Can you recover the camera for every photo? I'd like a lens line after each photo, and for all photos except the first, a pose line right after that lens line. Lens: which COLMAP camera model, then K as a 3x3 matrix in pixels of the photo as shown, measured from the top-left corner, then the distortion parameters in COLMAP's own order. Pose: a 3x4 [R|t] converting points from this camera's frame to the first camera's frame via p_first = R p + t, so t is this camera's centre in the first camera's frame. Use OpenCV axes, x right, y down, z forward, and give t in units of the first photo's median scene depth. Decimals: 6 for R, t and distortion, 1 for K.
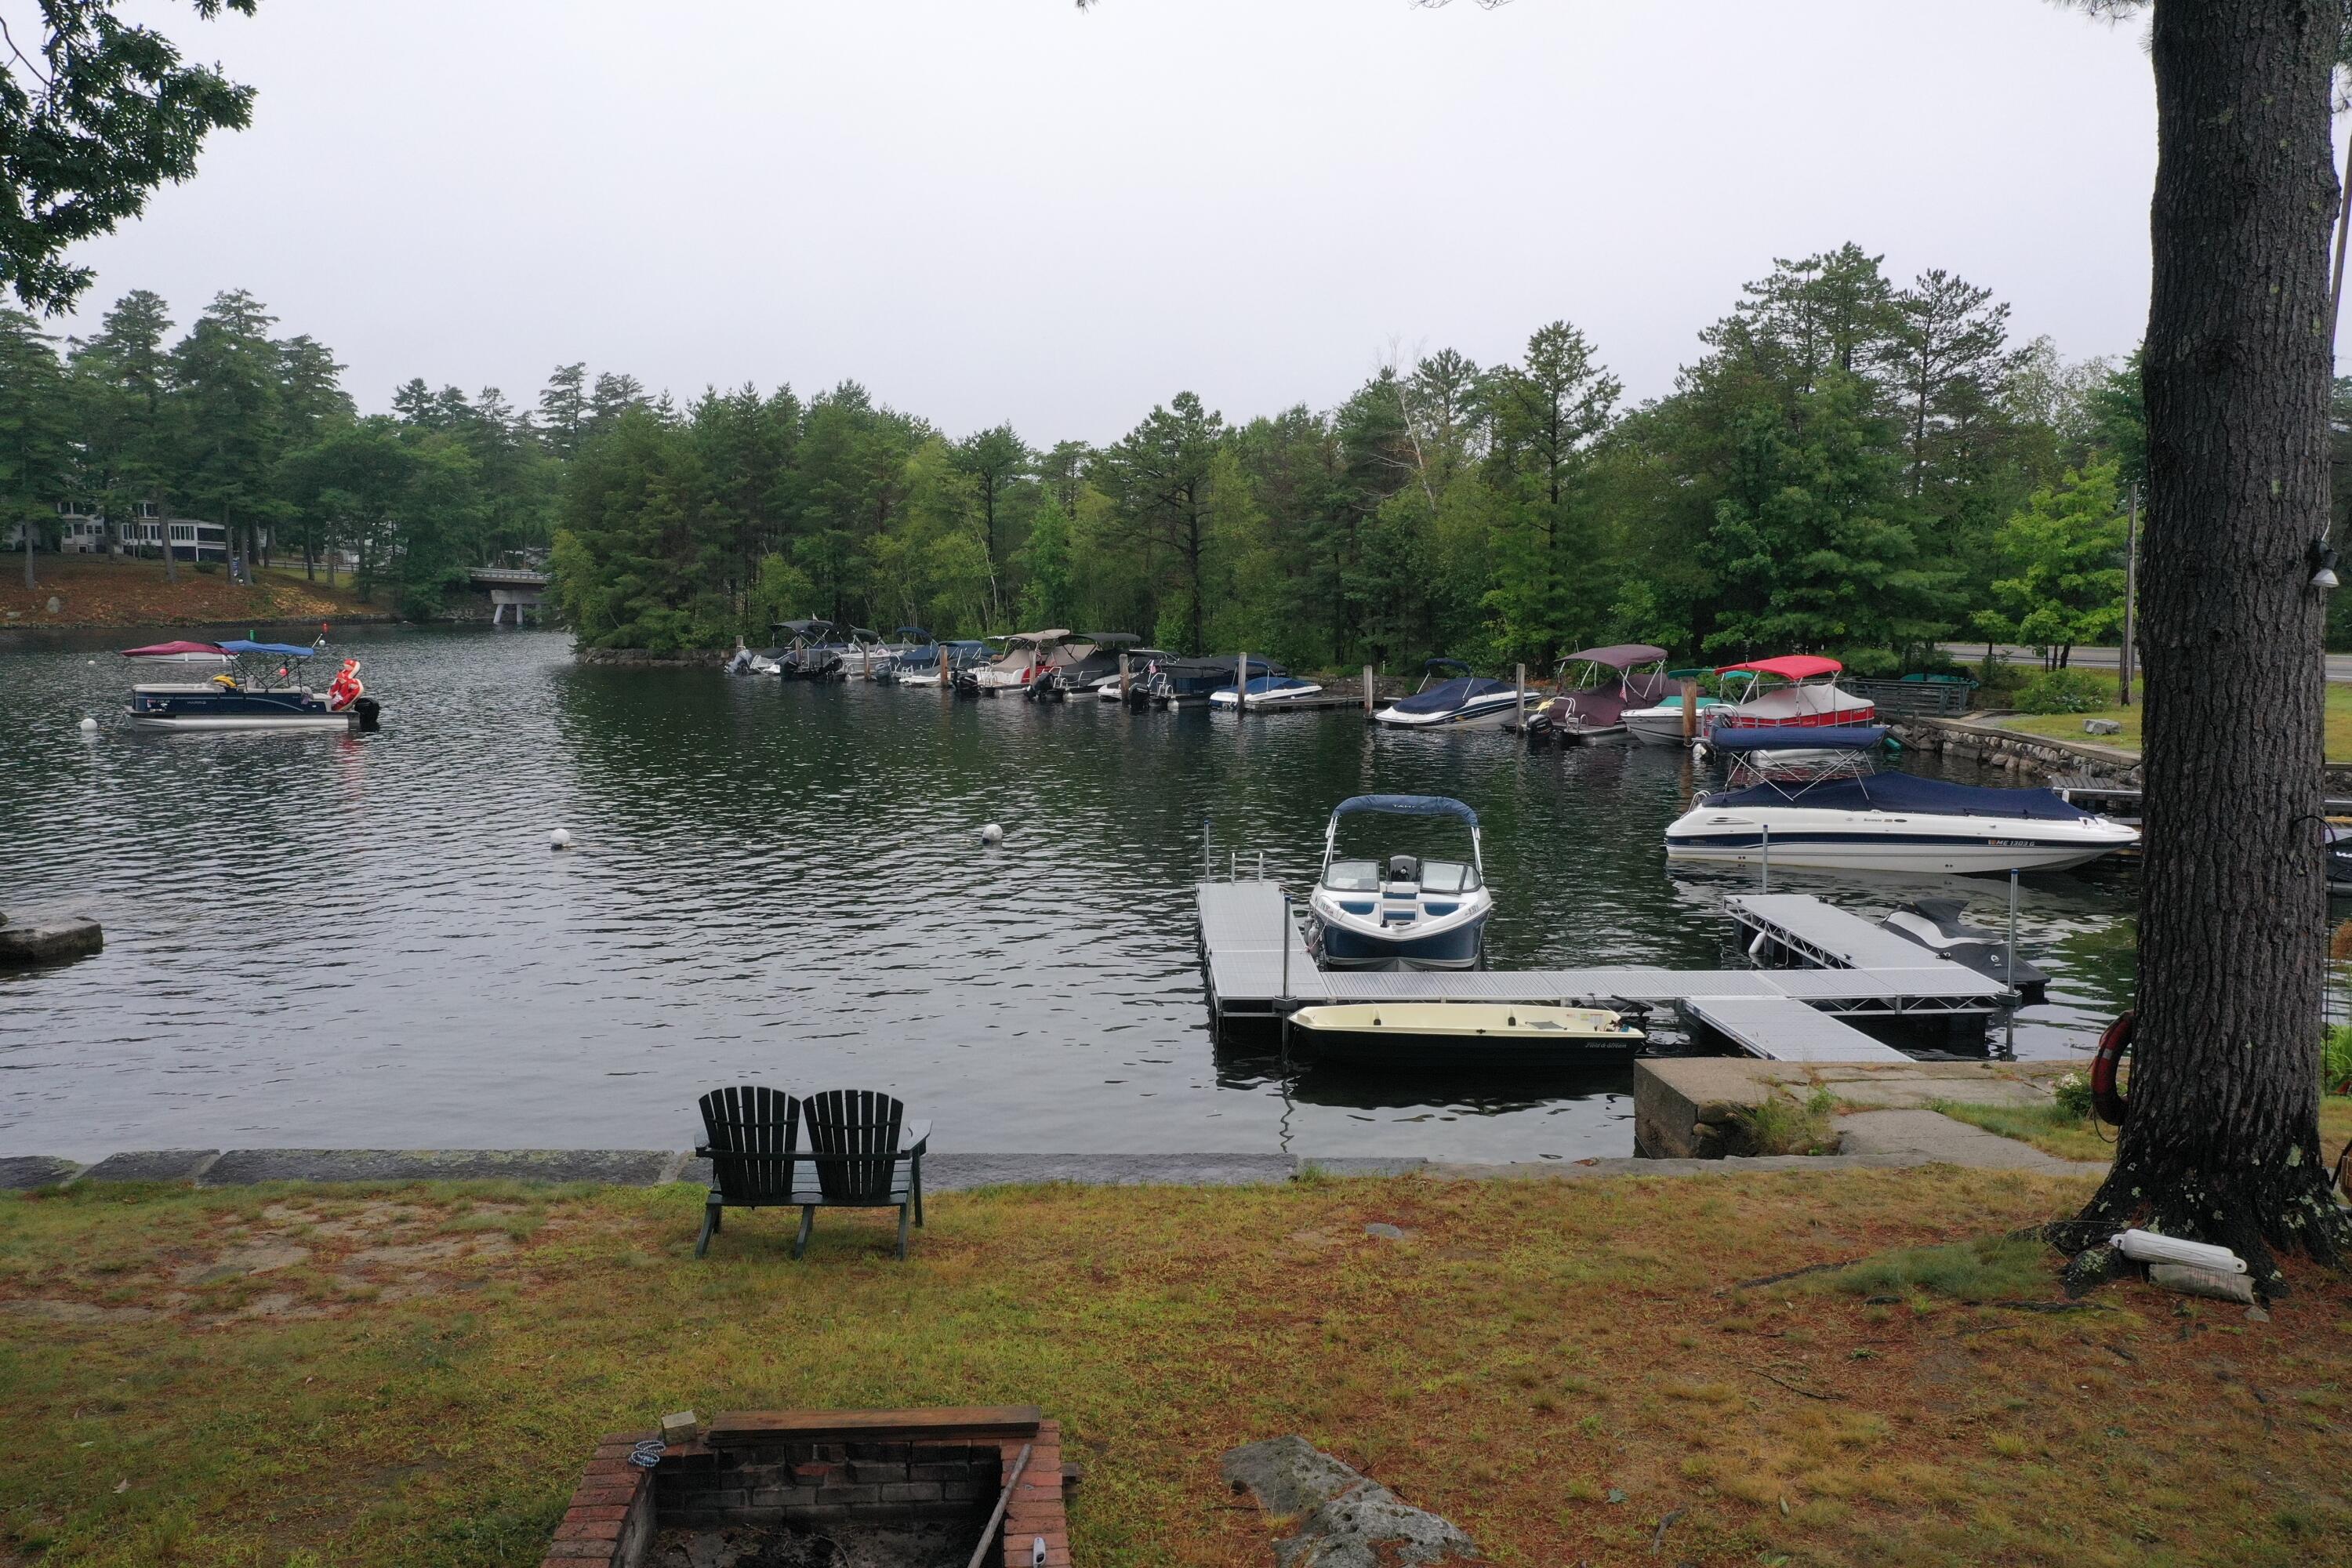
lens RADIAL K [[1849.1, 0, 1184.1], [0, 1849.1, 775.4], [0, 0, 1]] dist [-0.011031, 0.003021]
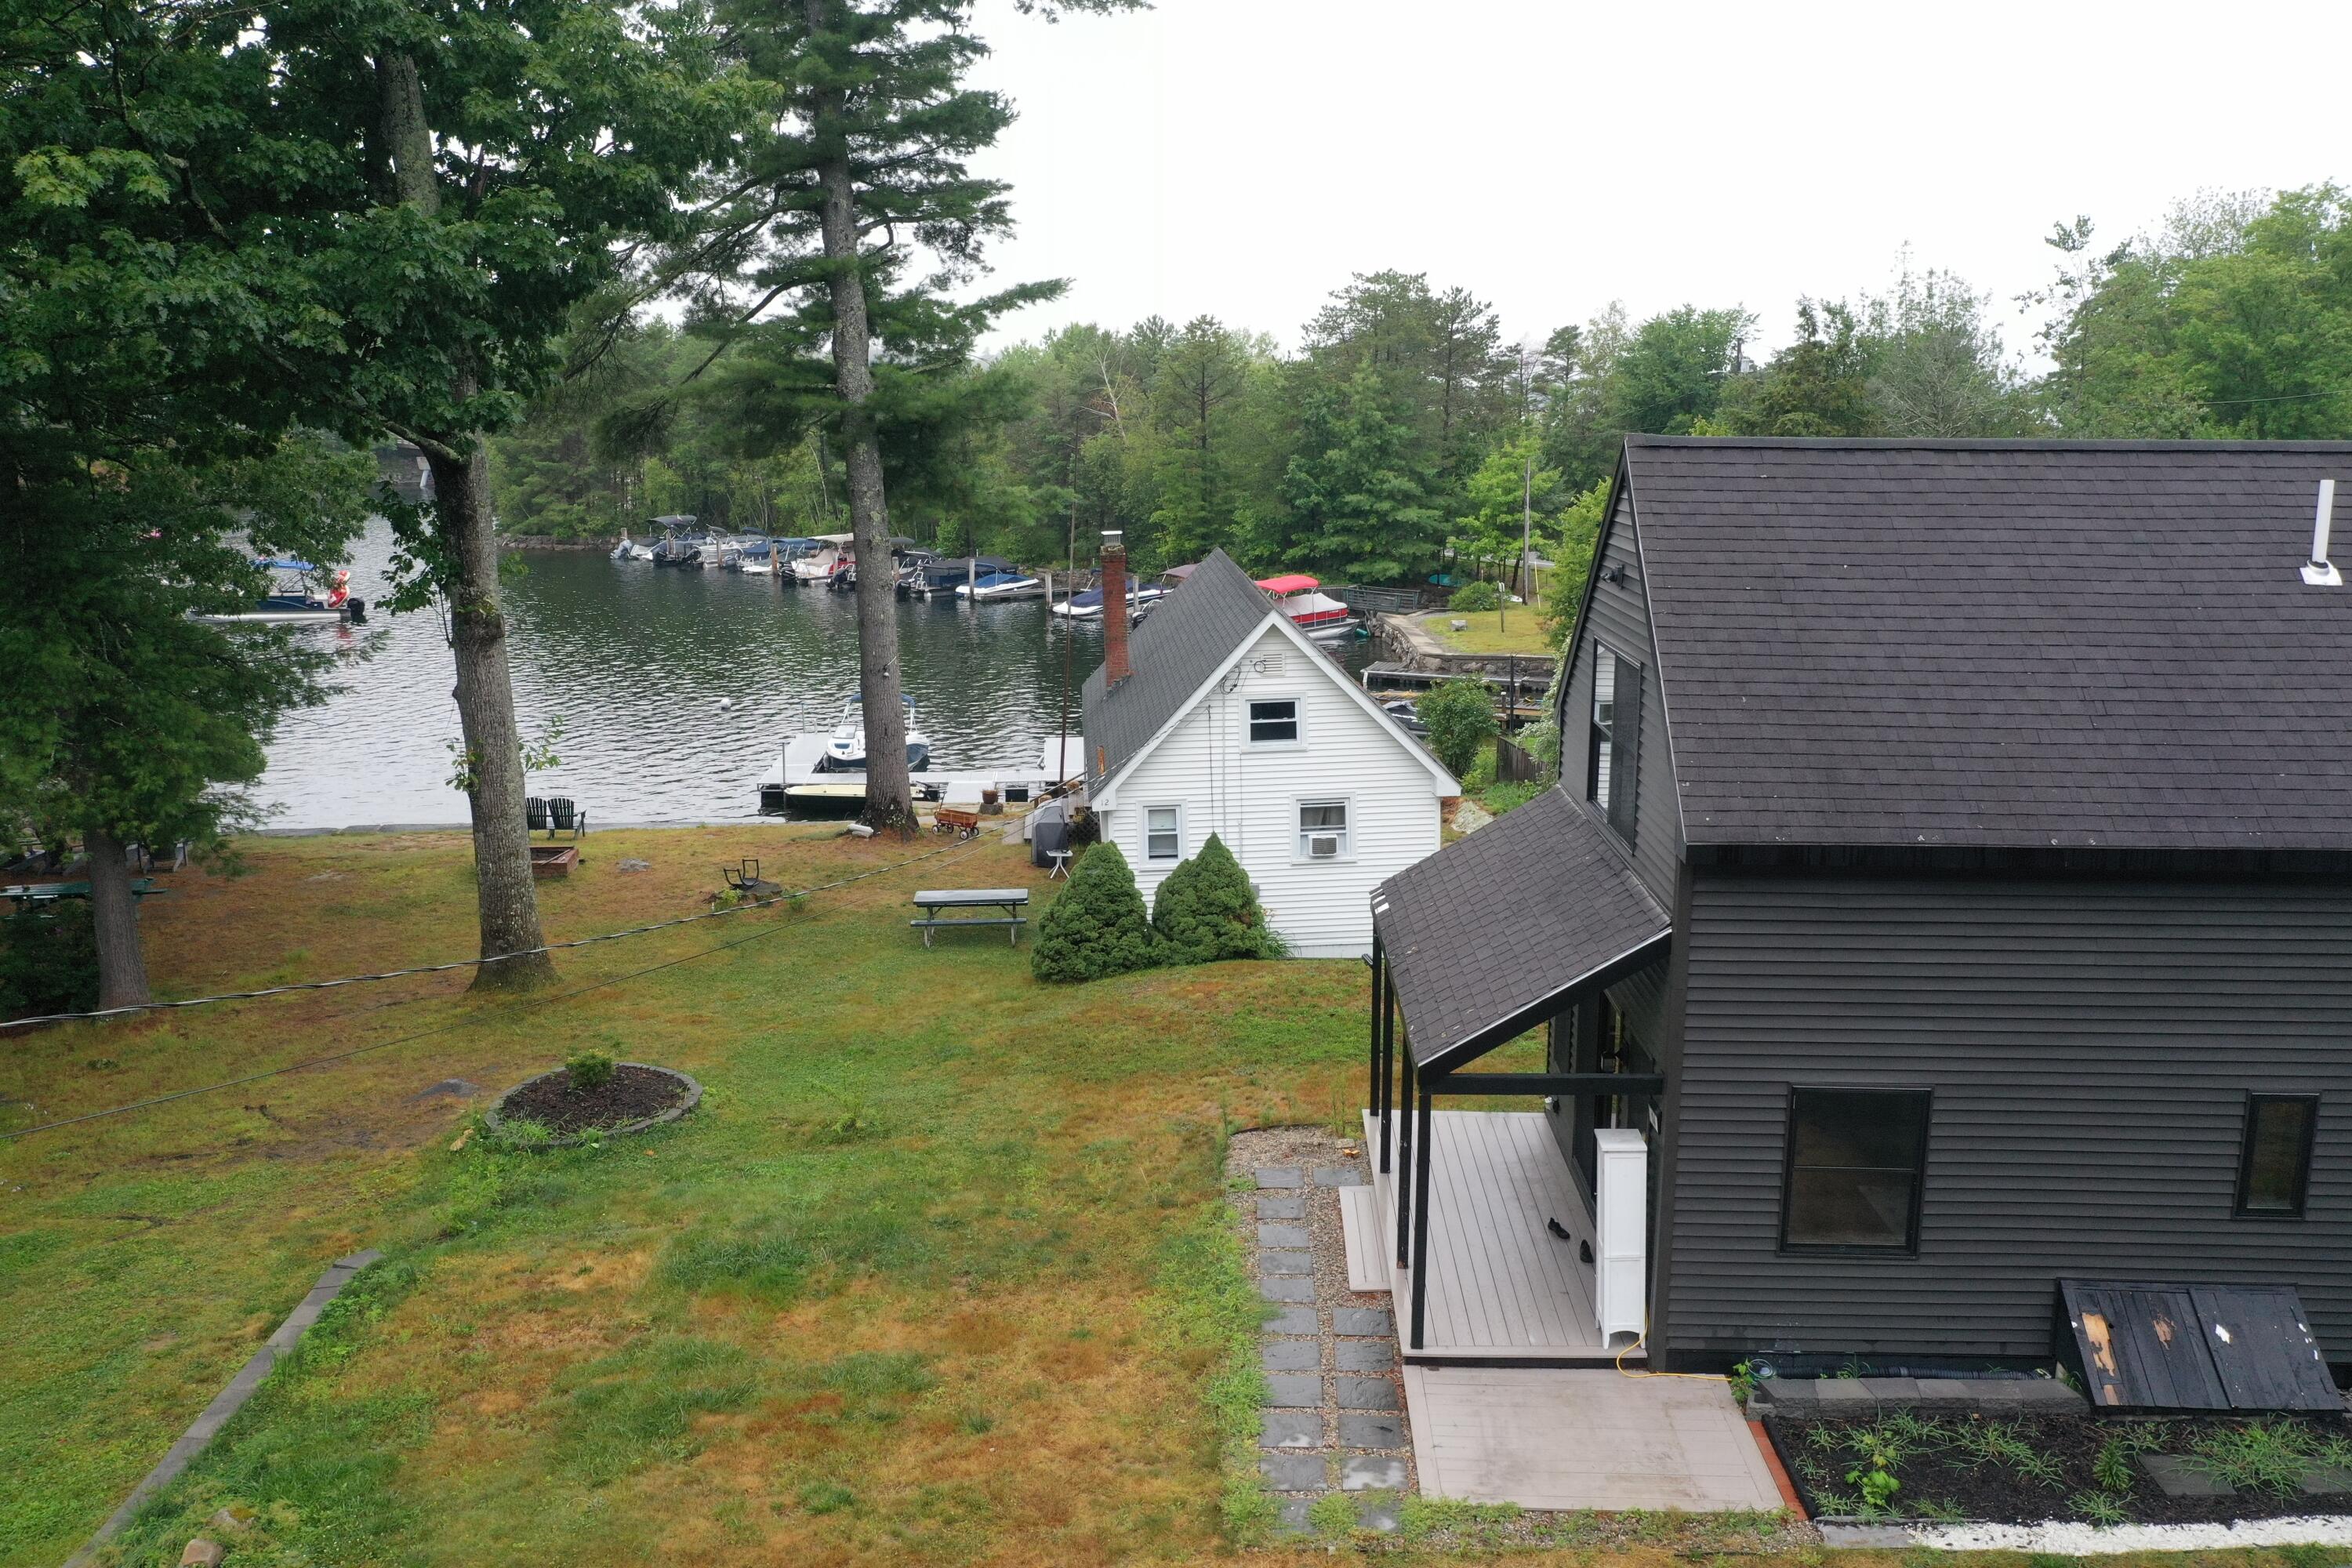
lens RADIAL K [[1849.1, 0, 1184.1], [0, 1849.1, 775.4], [0, 0, 1]] dist [-0.011031, 0.003021]
pose [[0.999427, -0.007304, 0.033041, 0.095879], [0.004185, 0.995611, 0.093496, -0.022233], [-0.033579, -0.093304, 0.995071, -0.276702]]
